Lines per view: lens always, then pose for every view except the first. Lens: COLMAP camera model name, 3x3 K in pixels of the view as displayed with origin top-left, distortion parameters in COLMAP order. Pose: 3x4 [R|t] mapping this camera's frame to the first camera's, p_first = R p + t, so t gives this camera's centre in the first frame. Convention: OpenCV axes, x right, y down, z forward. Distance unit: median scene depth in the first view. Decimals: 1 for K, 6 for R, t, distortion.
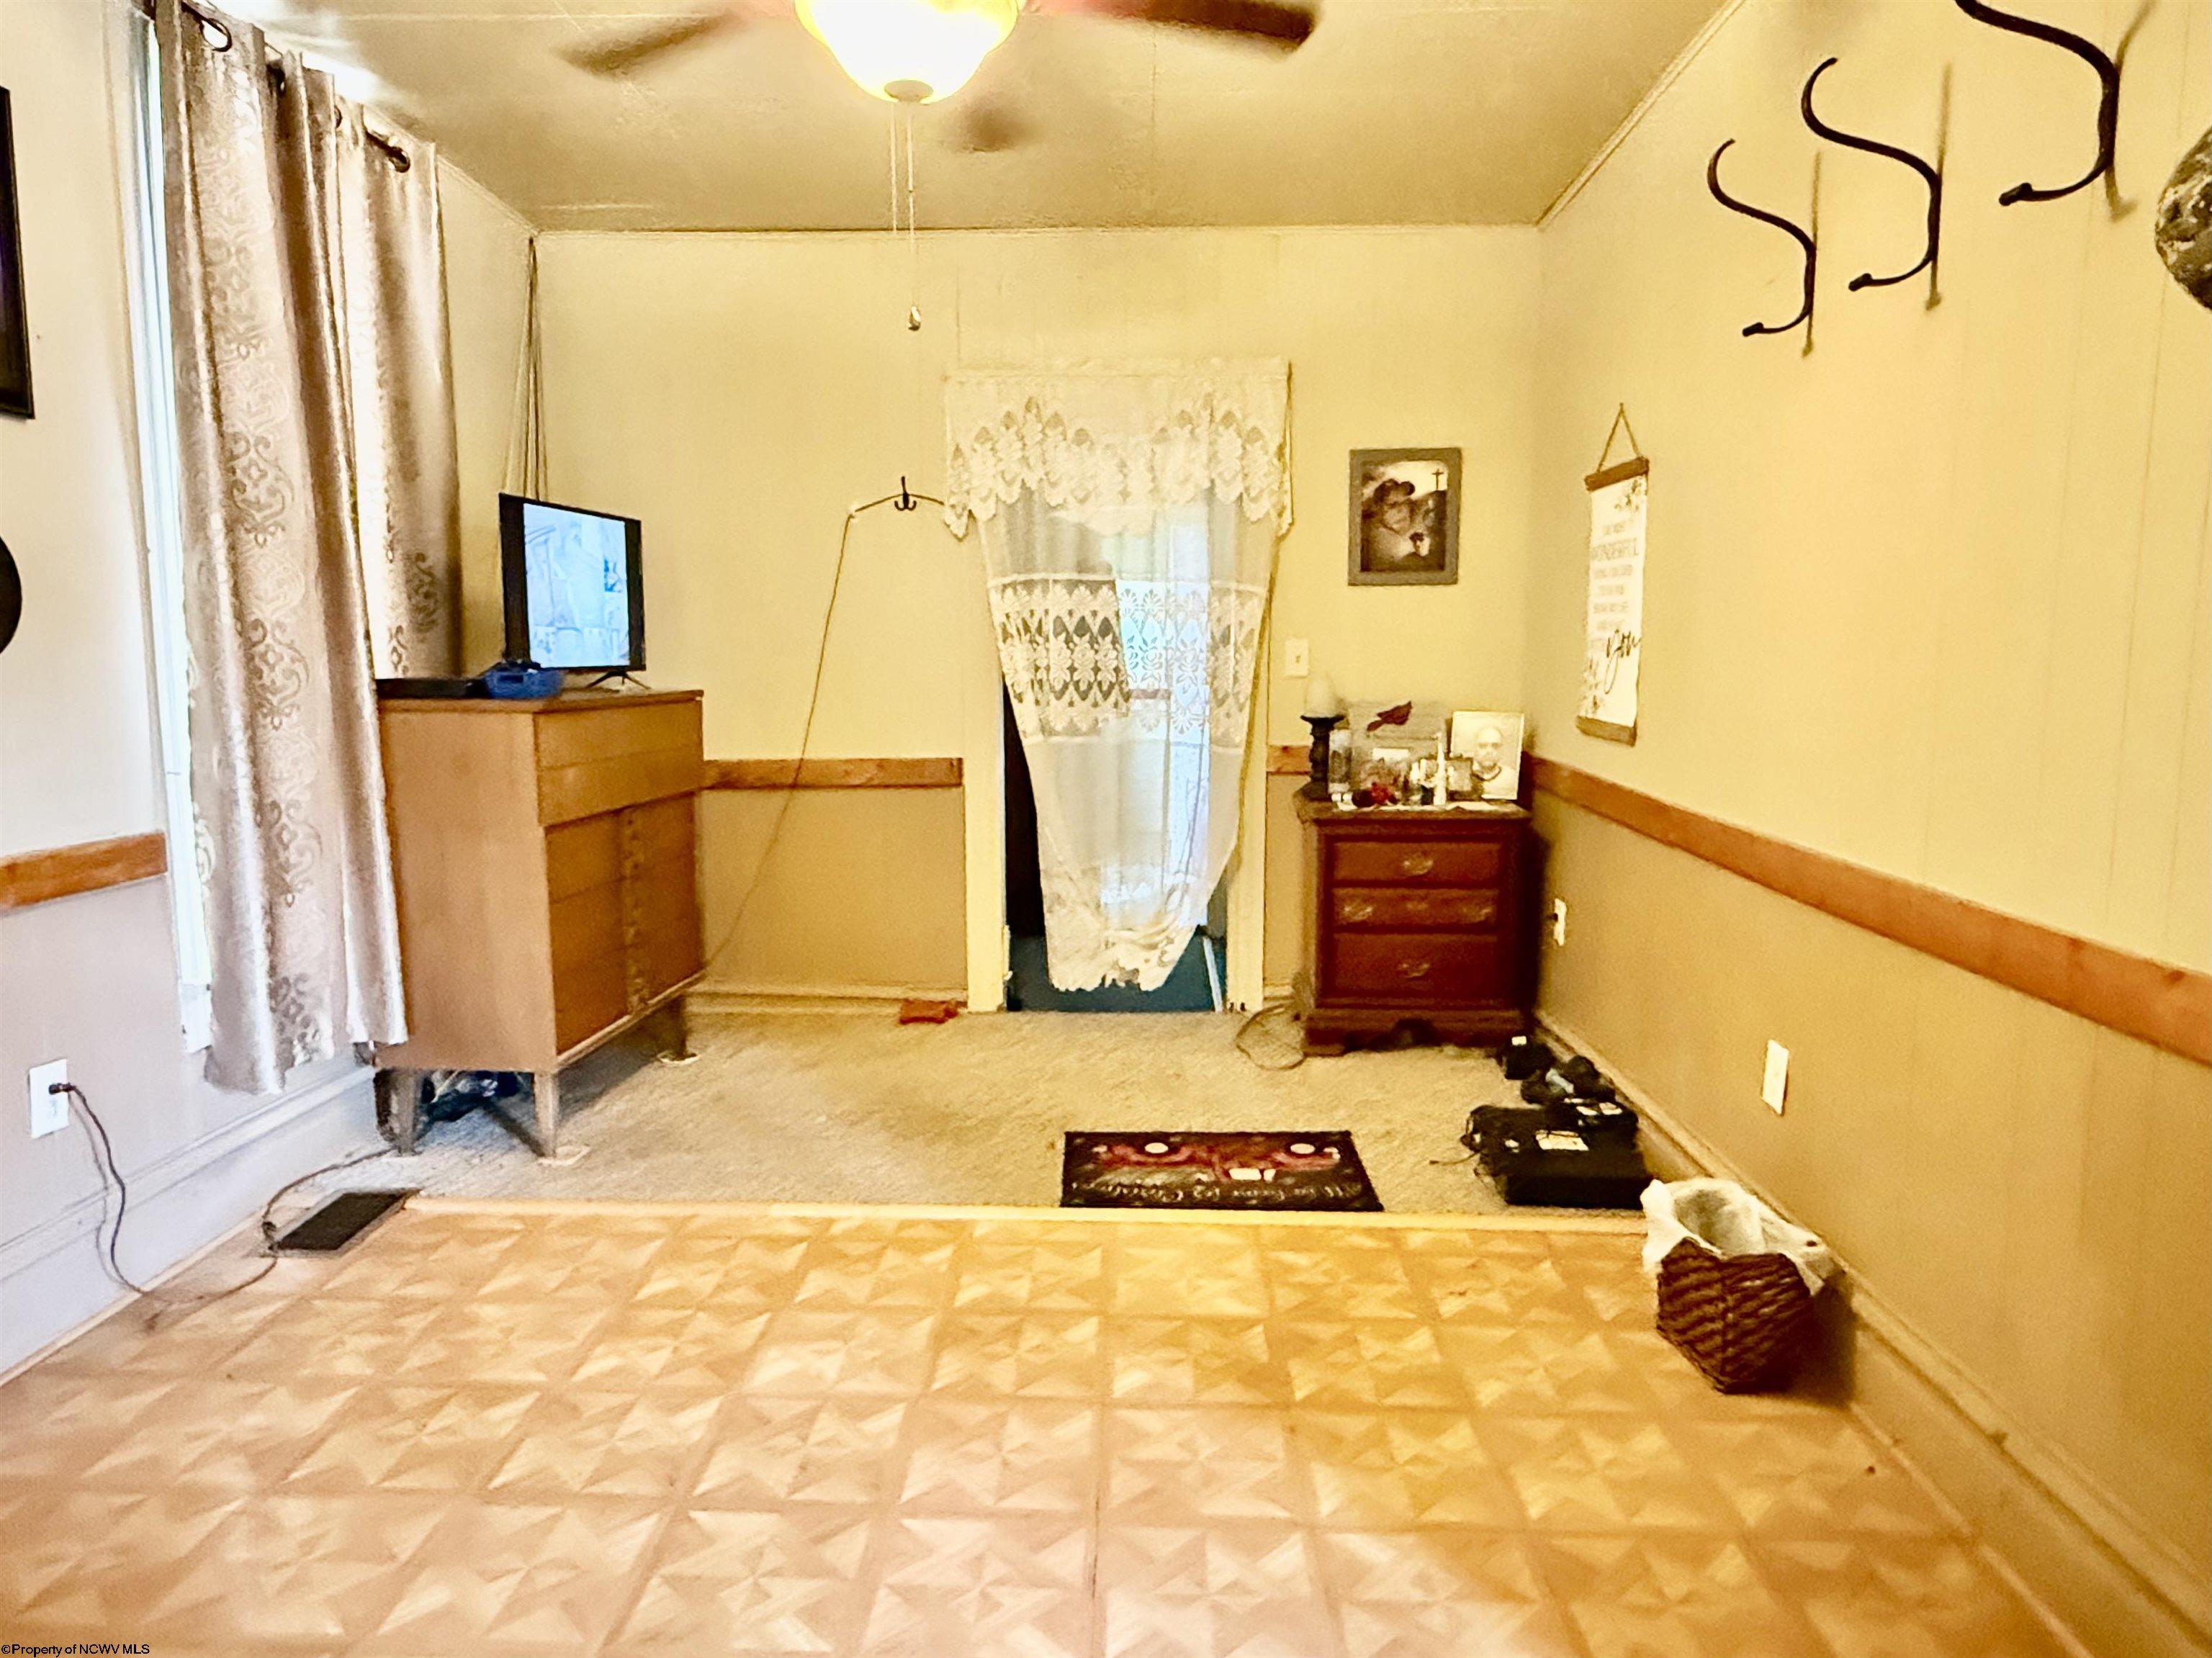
lens RADIAL K [[1394.0, 0, 1108.6], [0, 1394.0, 831.4], [0, 0, 1]] dist [-0.006183, 0.002102]
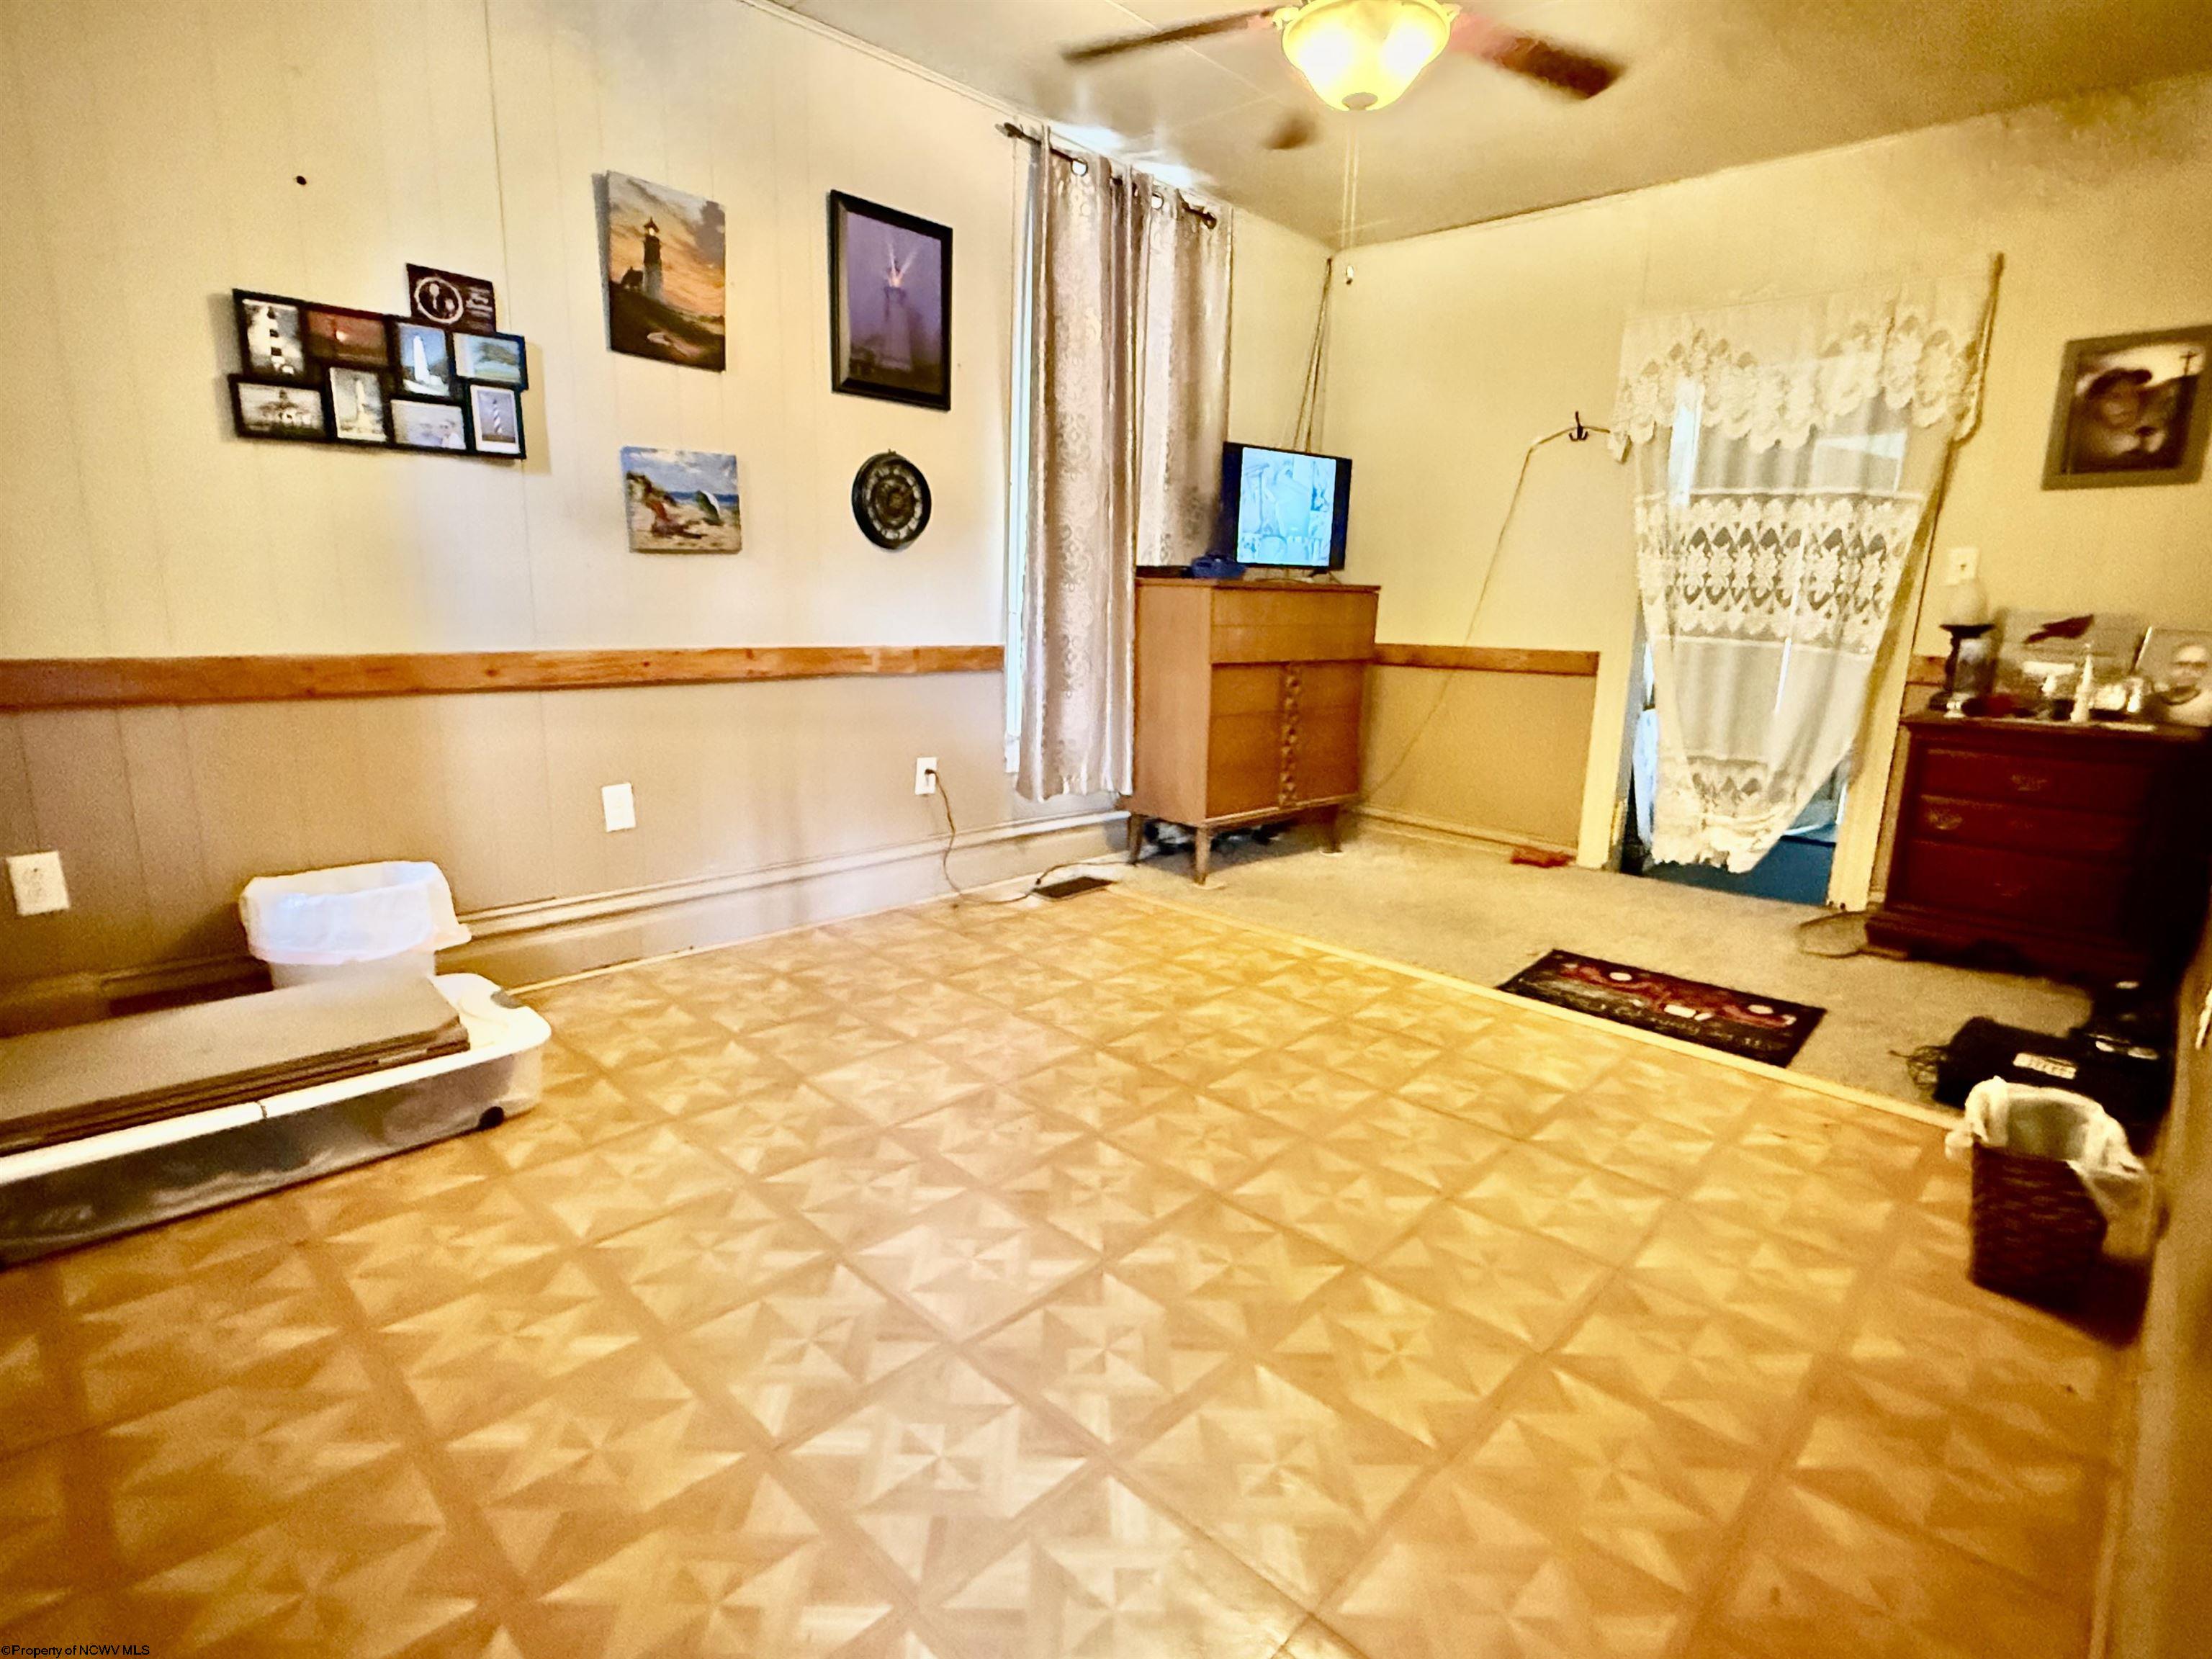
lens RADIAL K [[1128.2, 0, 1106.7], [0, 1128.2, 823.7], [0, 0, 1]] dist [-0.000024, -0.001346]
pose [[0.739542, 0.151859, -0.655756, 0.306370], [-0.107352, 0.988358, 0.107814, 0.043064], [0.664494, -0.009336, 0.747235, 0.005210]]
